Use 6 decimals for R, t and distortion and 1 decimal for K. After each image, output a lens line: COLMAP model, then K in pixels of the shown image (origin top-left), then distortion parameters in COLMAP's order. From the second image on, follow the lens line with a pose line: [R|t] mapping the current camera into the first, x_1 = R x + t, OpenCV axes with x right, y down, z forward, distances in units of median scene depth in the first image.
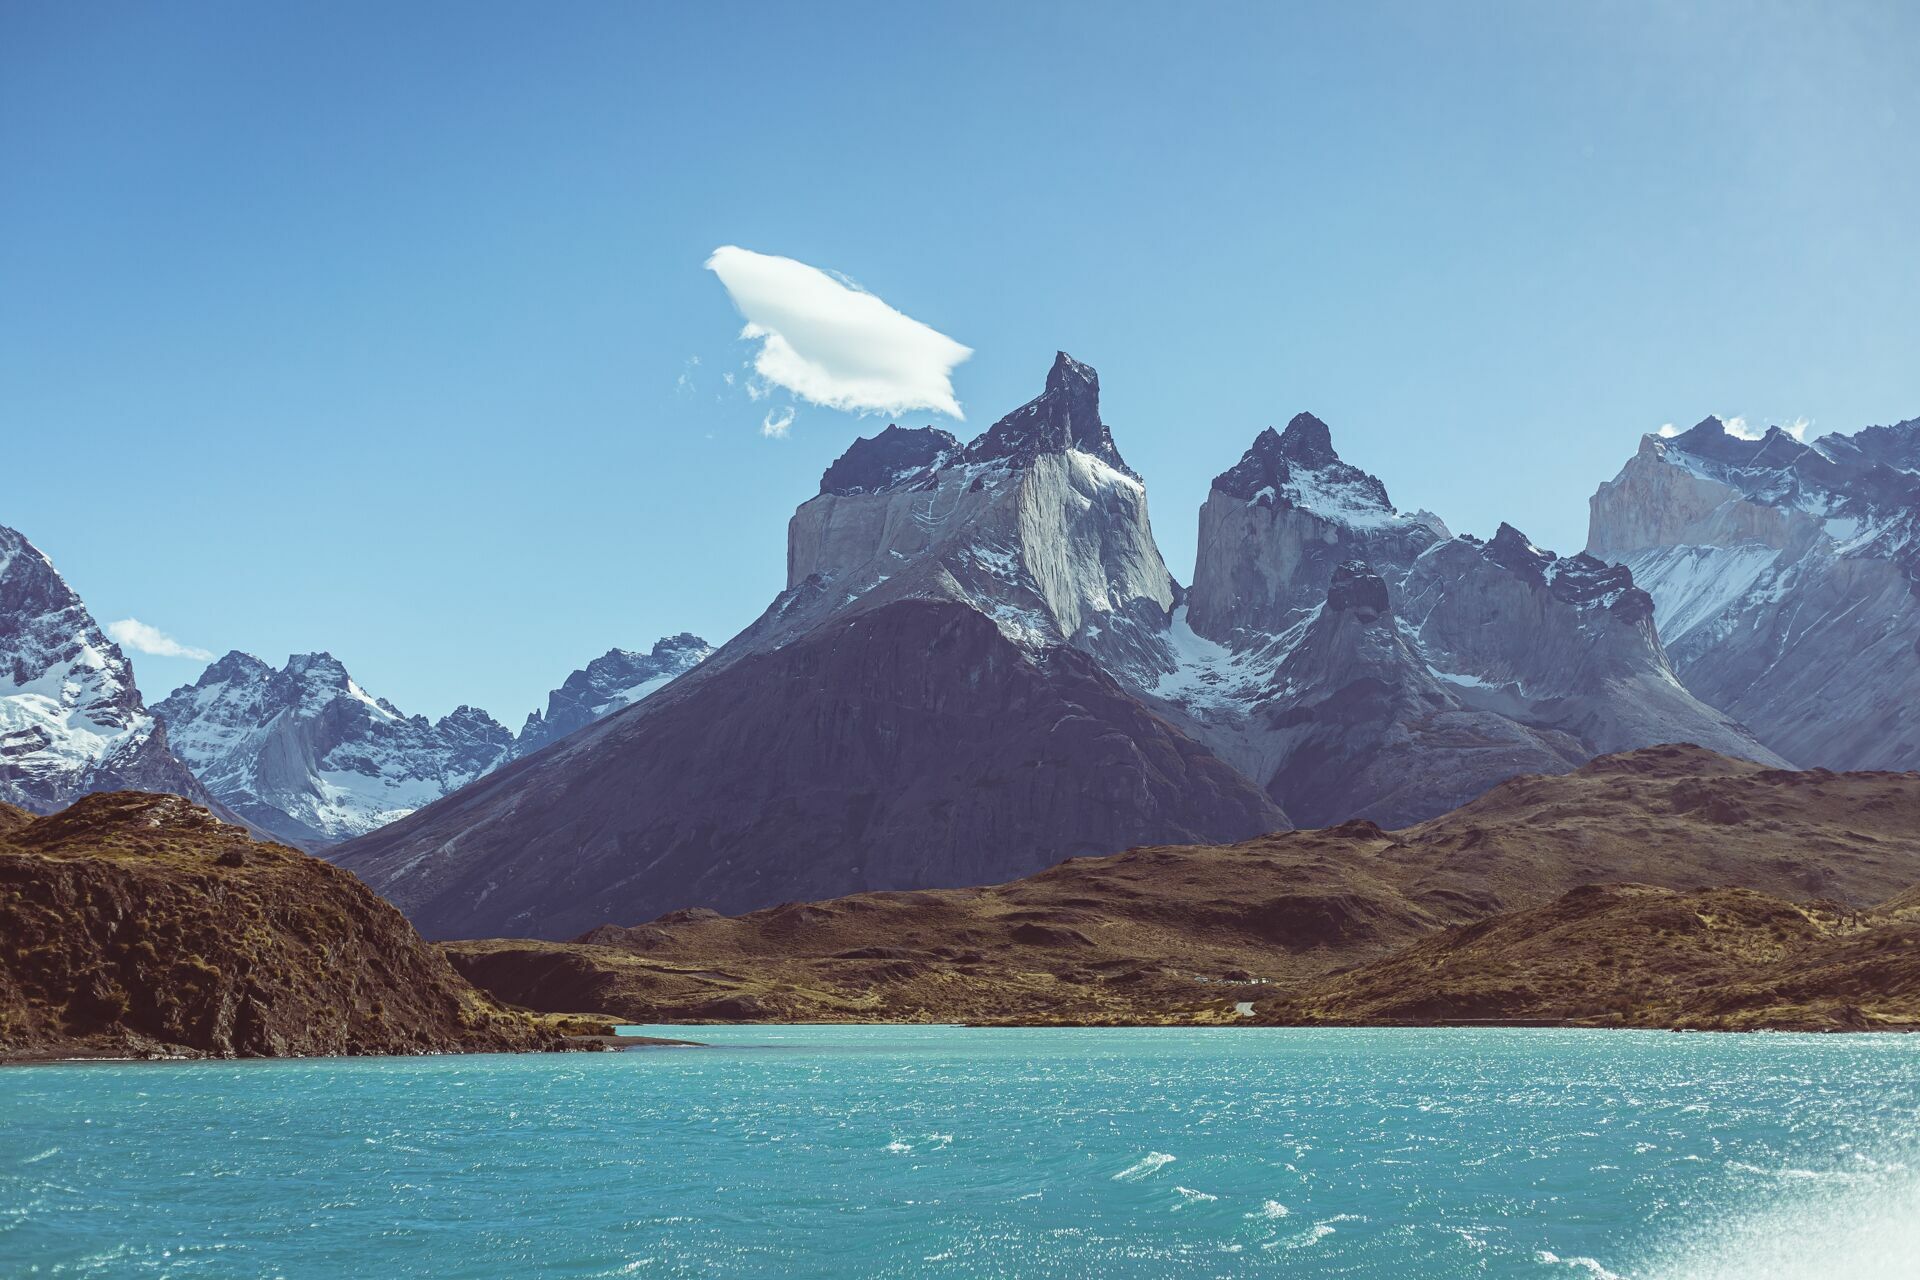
lens RADIAL K [[2724.5, 0, 960.0], [0, 2724.5, 640.0], [0, 0, 1]] dist [0.008800, 0.079779]
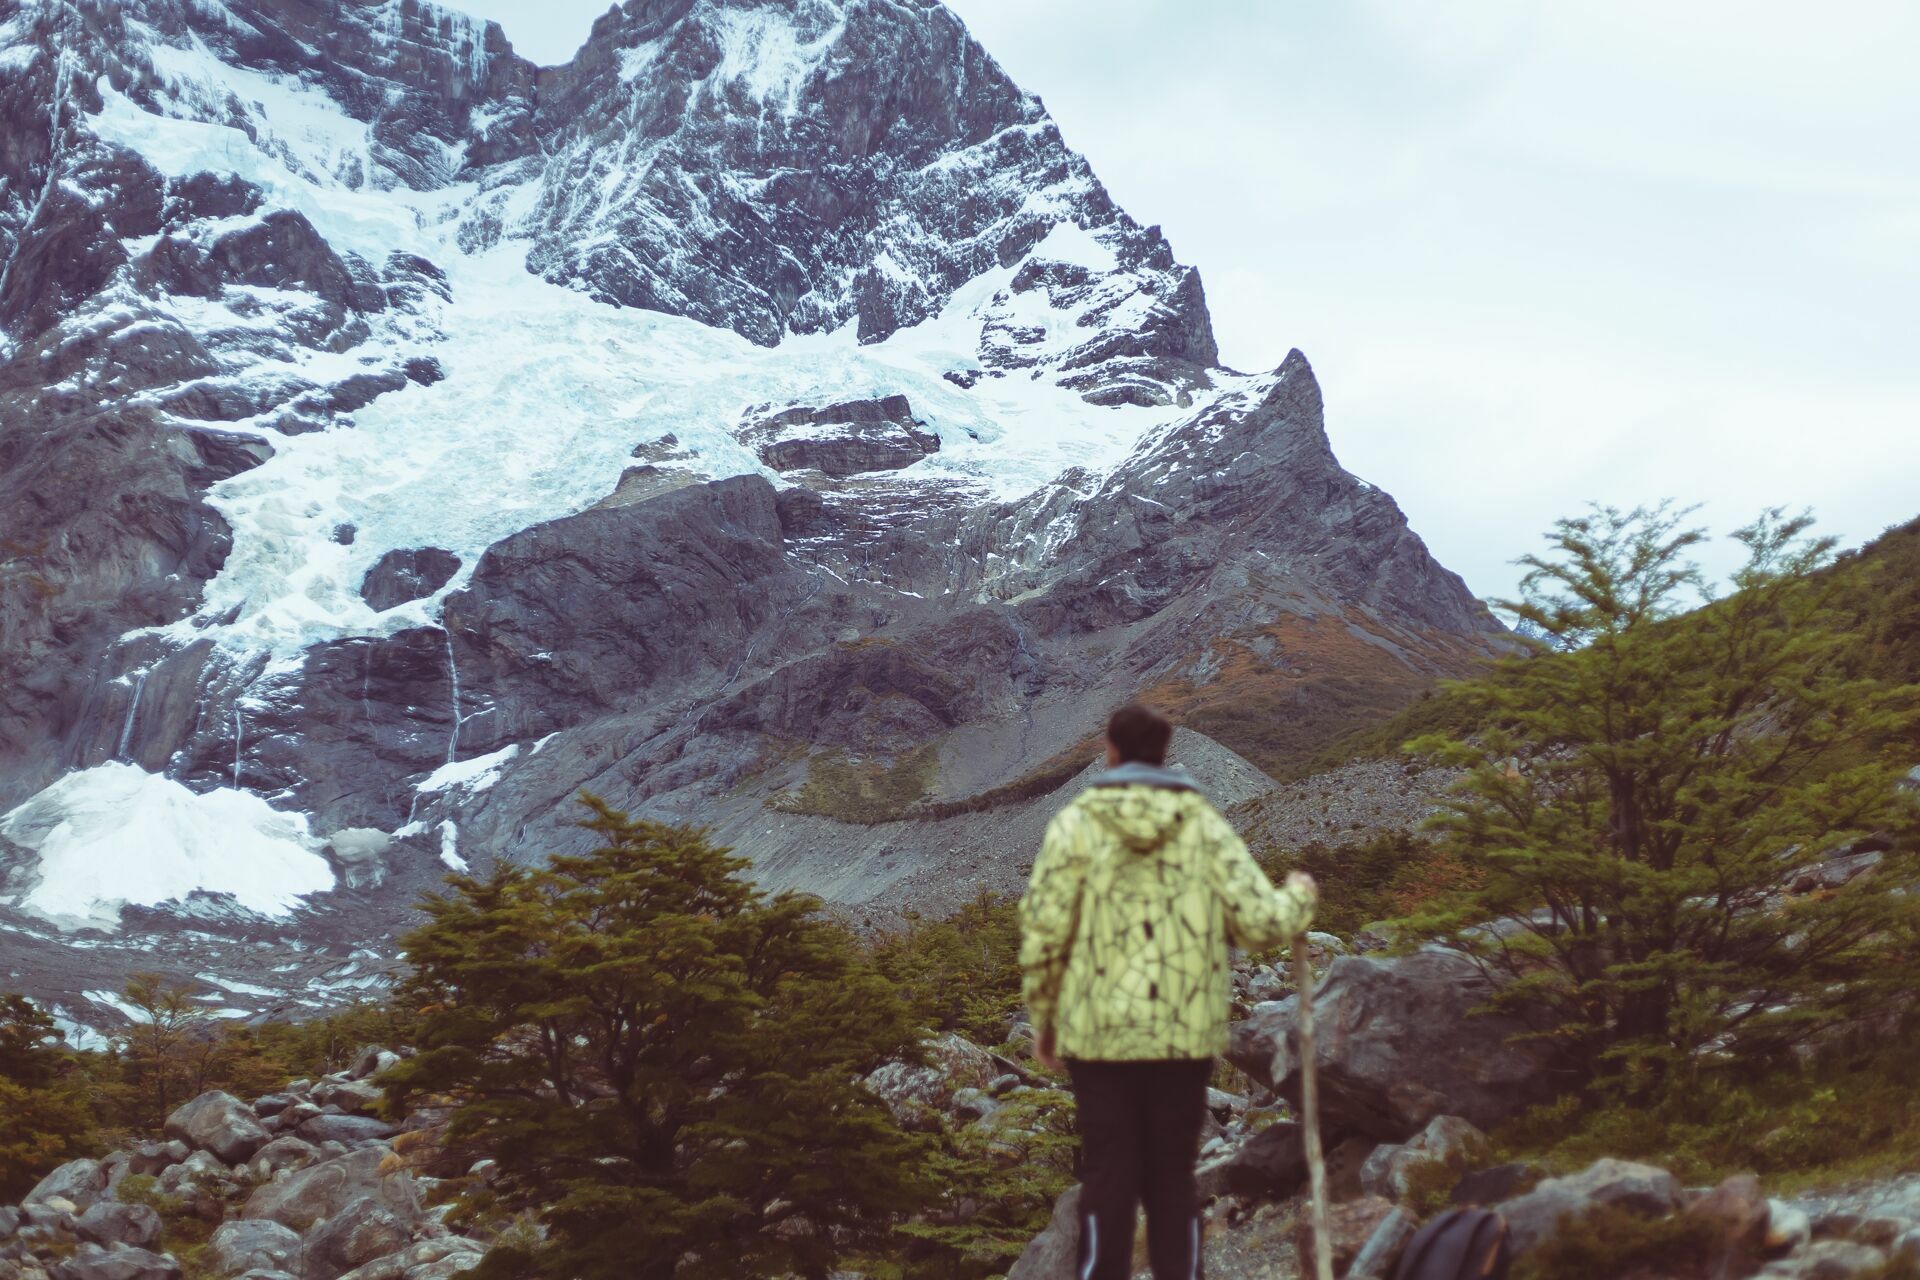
lens RADIAL K [[2724.5, 0, 960.0], [0, 2724.5, 640.0], [0, 0, 1]] dist [0.008800, 0.079779]
pose [[0.921421, -0.075530, -0.381154, -0.212848], [0.049333, 0.995728, -0.078055, 0.076489], [0.385421, 0.053118, 0.921211, 0.702987]]
